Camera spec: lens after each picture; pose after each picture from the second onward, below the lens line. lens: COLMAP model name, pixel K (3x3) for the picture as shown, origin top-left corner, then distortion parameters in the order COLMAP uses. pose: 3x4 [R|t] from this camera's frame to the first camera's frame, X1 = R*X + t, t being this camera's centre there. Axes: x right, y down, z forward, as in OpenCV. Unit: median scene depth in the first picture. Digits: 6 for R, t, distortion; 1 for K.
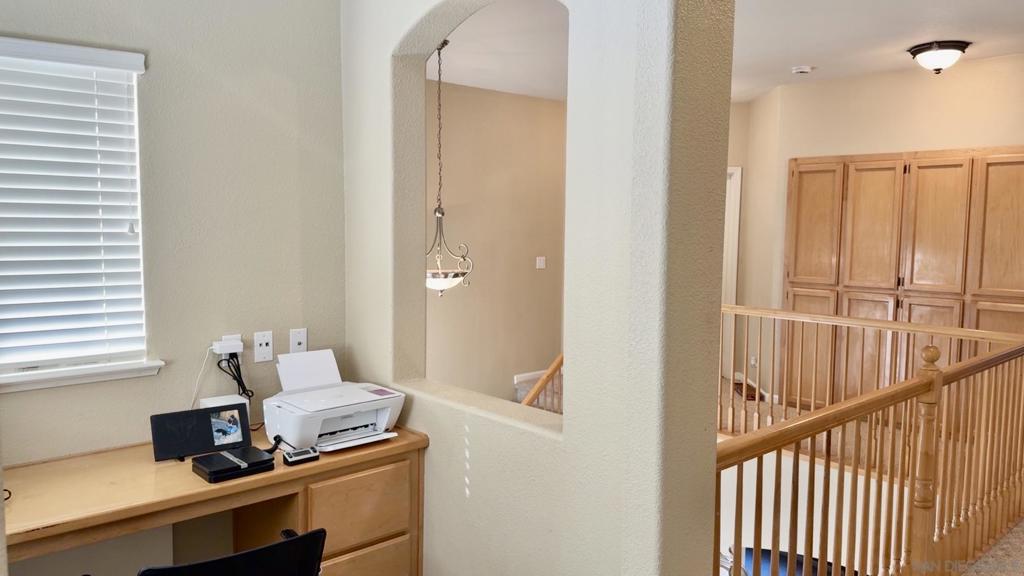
lens RADIAL K [[744.8, 0, 512.0], [0, 744.8, 288.0], [0, 0, 1]] dist [-0.006343, -0.005024]
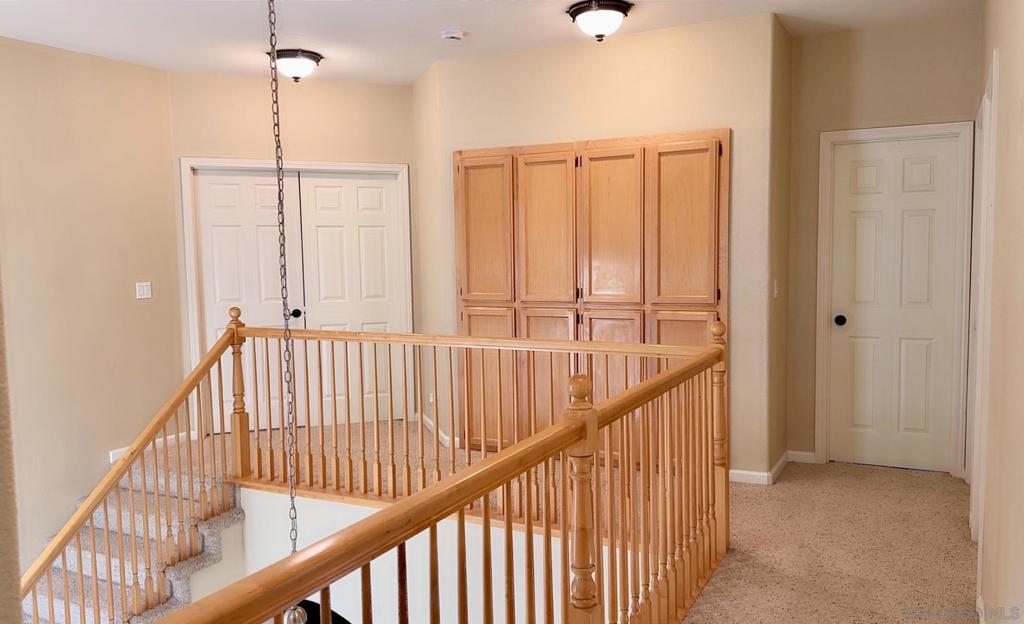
lens RADIAL K [[841.0, 0, 512.0], [0, 841.0, 312.0], [0, 0, 1]] dist [0.081638, -0.001782]
pose [[0.929896, -0.054162, 0.363812, 0.096466], [0.056764, 0.998381, 0.003547, 0.005471], [-0.363415, 0.017353, 0.931466, 0.124095]]
